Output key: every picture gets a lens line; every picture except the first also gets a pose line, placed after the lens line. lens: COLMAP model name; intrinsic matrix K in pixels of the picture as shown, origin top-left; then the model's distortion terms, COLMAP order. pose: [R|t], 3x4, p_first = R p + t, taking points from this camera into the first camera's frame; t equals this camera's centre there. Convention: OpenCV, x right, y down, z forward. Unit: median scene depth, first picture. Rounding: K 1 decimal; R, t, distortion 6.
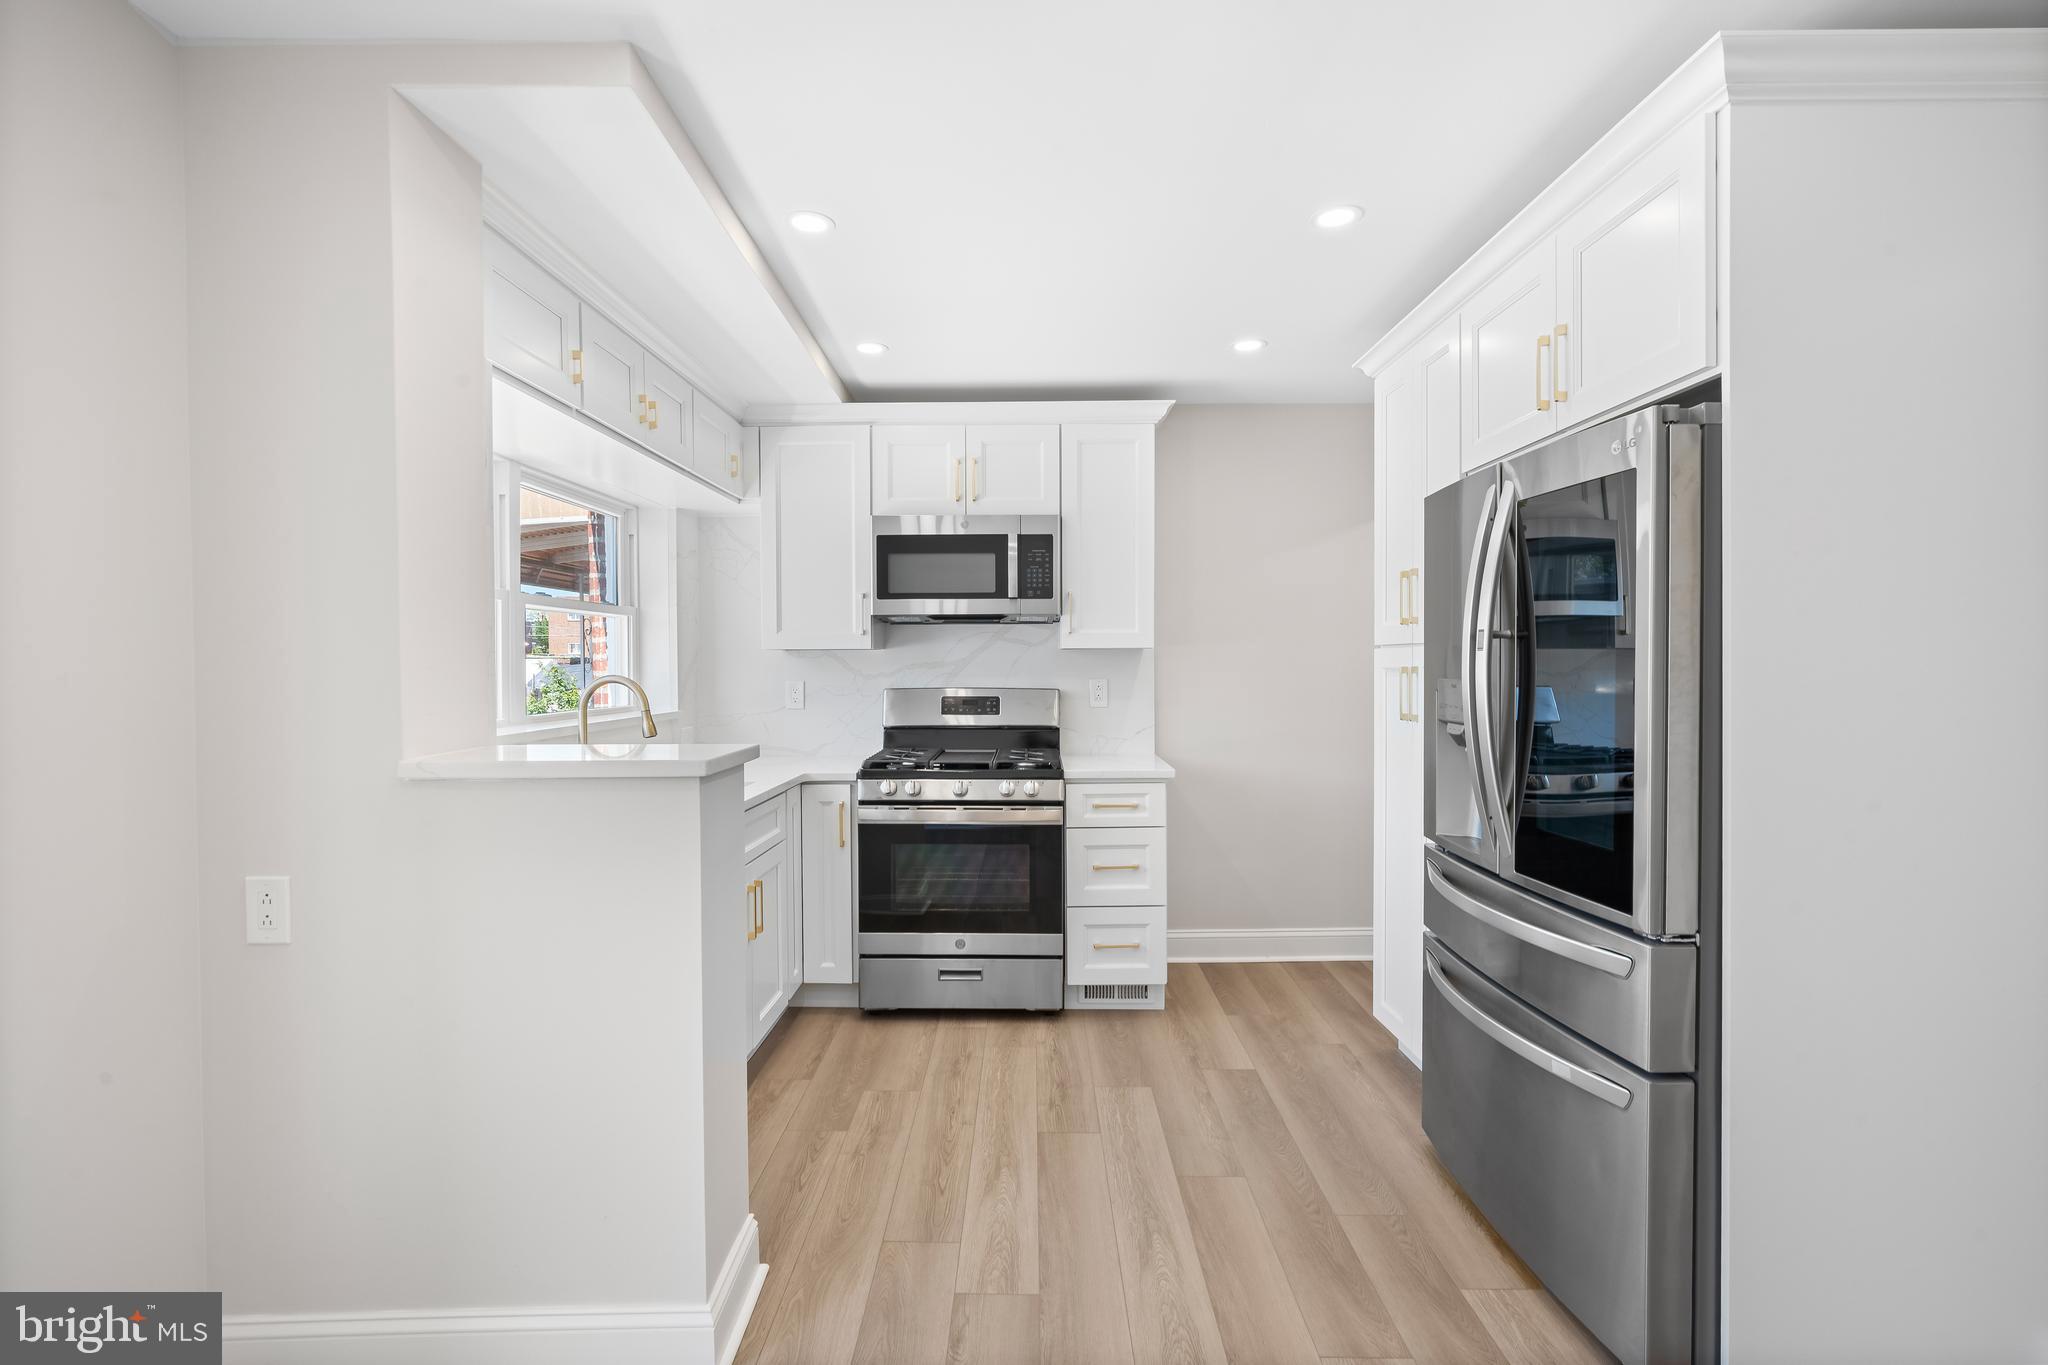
lens RADIAL K [[920.6, 0, 1022.8], [0, 920.6, 677.7], [0, 0, 1]] dist [-0.009878, 0.000777]
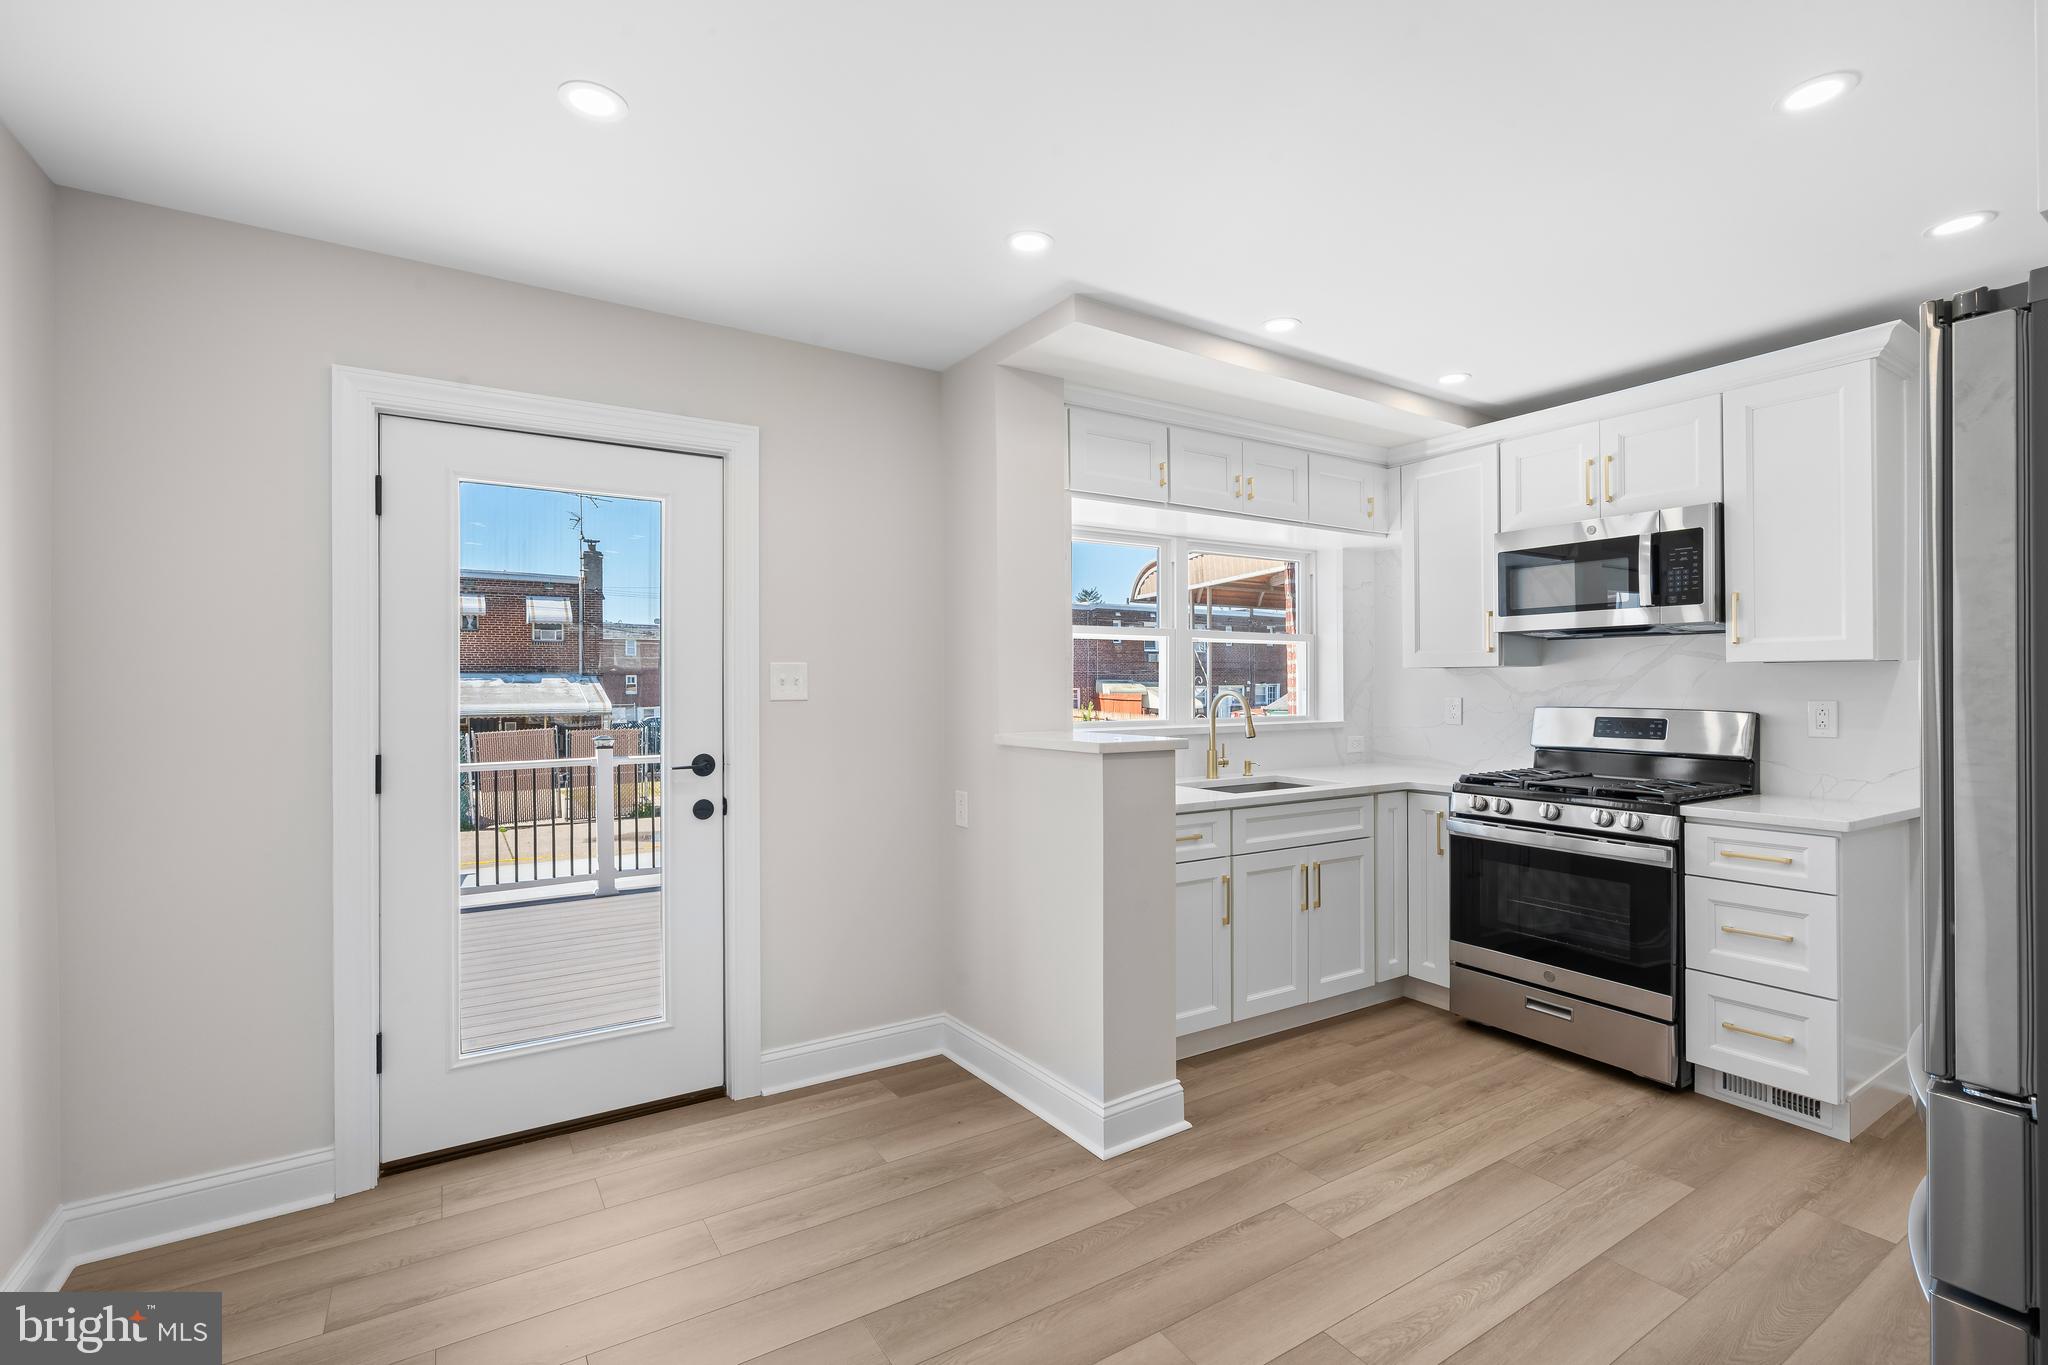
lens RADIAL K [[917.0, 0, 1021.0], [0, 917.0, 682.9], [0, 0, 1]] dist [-0.011232, 0.005522]
pose [[0.544654, 0.000347, -0.838661, 0.425568], [-0.013705, 0.999870, -0.008486, 0.002723], [0.838549, 0.016116, 0.544588, 0.026746]]
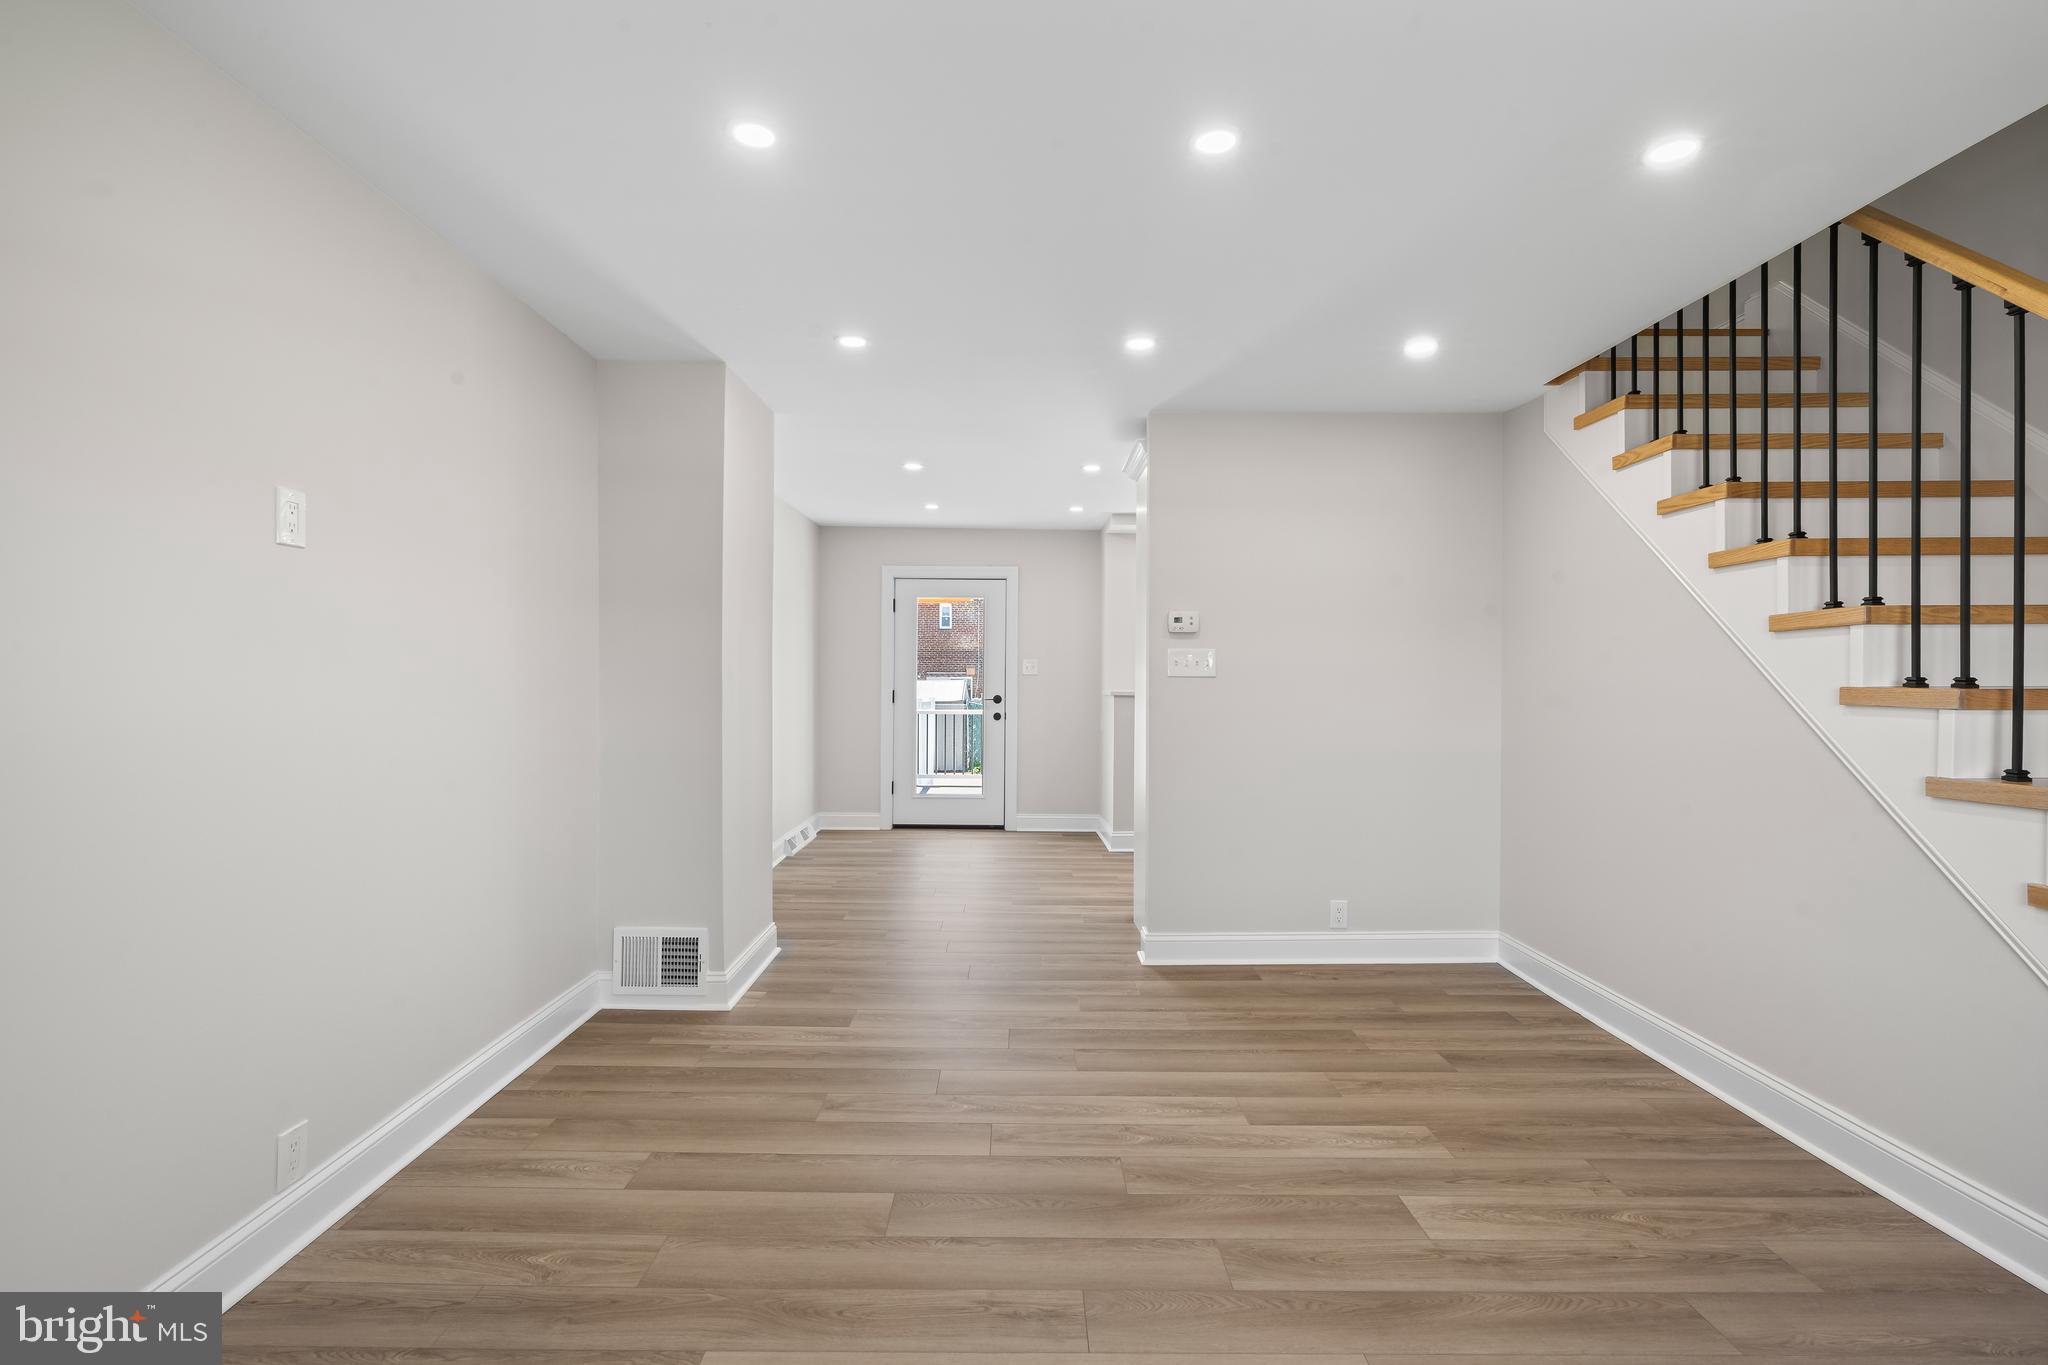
lens RADIAL K [[927.7, 0, 1023.2], [0, 927.7, 671.7], [0, 0, 1]] dist [-0.003644, 0.001404]
pose [[0.015089, 0.001709, -0.999885, 1.789753], [-0.022848, 0.999738, 0.001364, 0.005783], [0.999625, 0.022825, 0.015124, 0.273437]]
